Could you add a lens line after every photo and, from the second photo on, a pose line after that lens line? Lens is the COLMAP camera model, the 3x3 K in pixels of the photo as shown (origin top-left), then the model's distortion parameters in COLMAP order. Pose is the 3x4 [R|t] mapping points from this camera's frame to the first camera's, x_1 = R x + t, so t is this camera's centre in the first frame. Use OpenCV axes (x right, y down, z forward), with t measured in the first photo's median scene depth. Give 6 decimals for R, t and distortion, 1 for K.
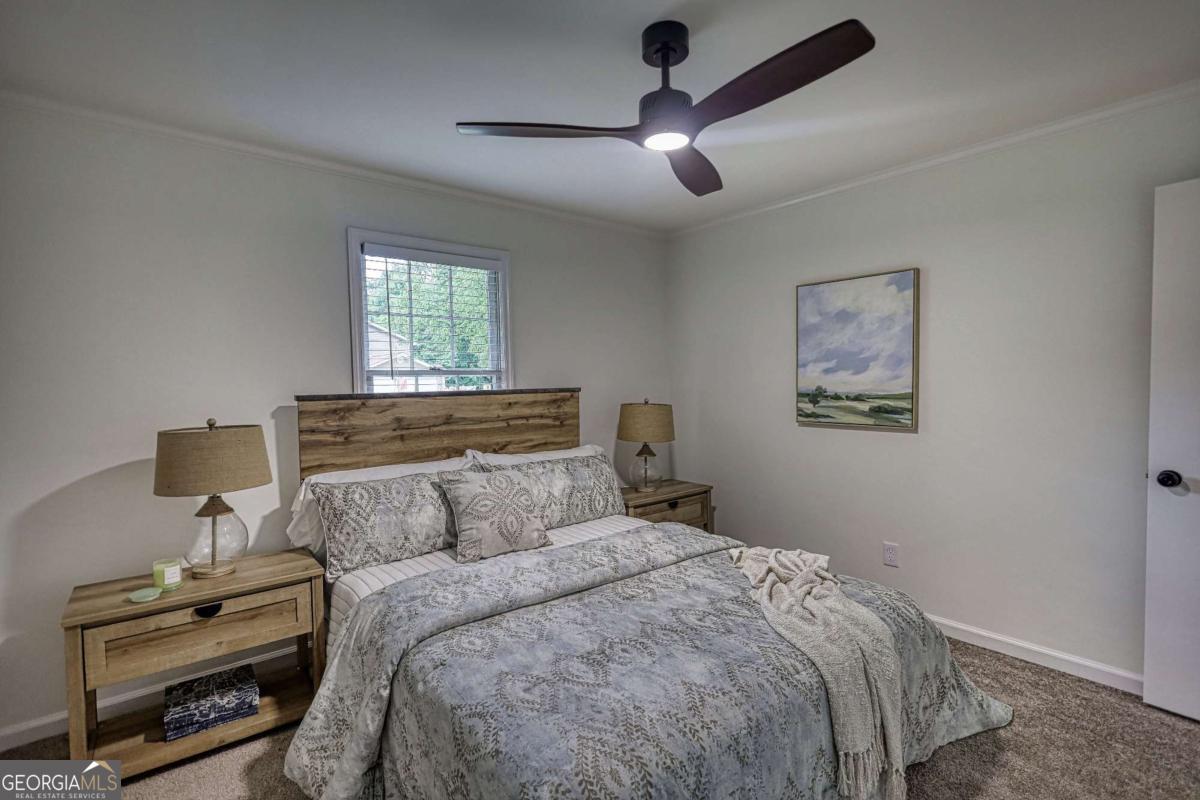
lens RADIAL K [[558.8, 0, 596.9], [0, 558.8, 392.6], [0, 0, 1]] dist [0.013141, -0.000390]
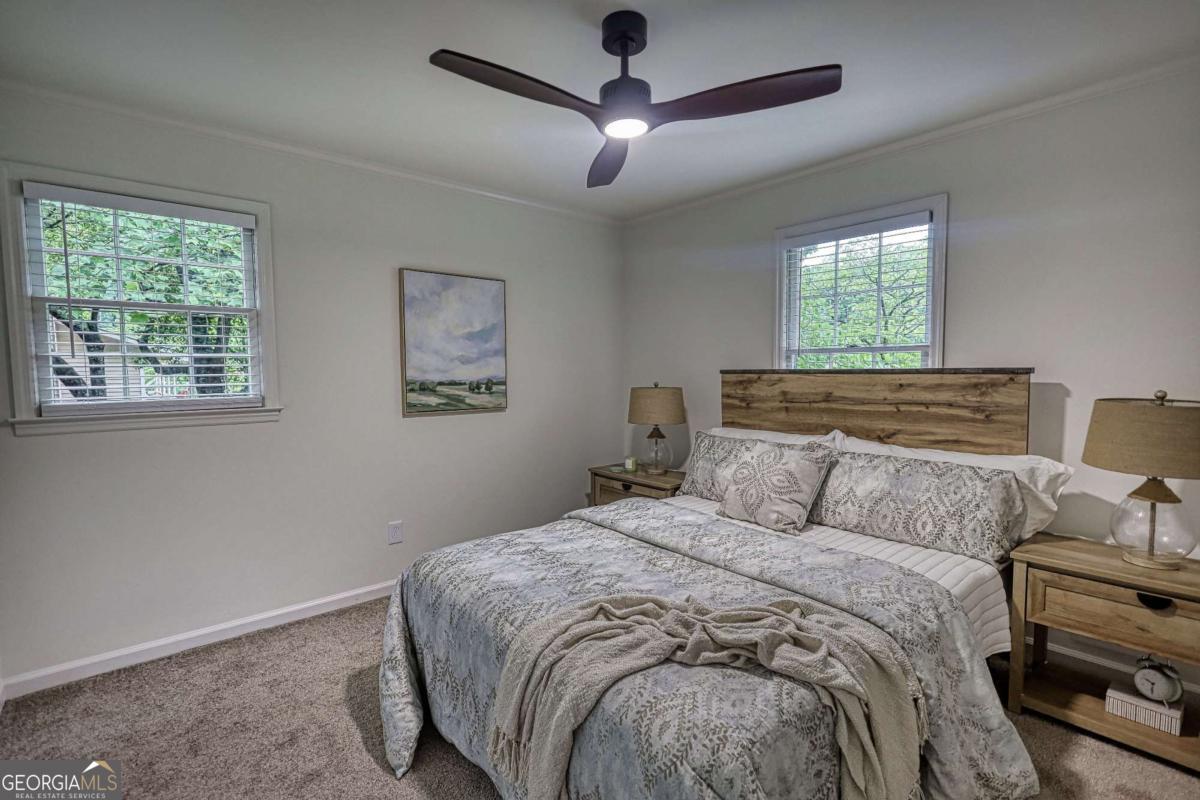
lens RADIAL K [[558.8, 0, 597.2], [0, 558.8, 404.4], [0, 0, 1]] dist [0.013141, -0.000390]
pose [[0.041222, 0.089453, -0.995138, 0.733283], [-0.004747, 0.995990, 0.089333, -0.027419], [0.999139, 0.001041, 0.041482, 0.554709]]
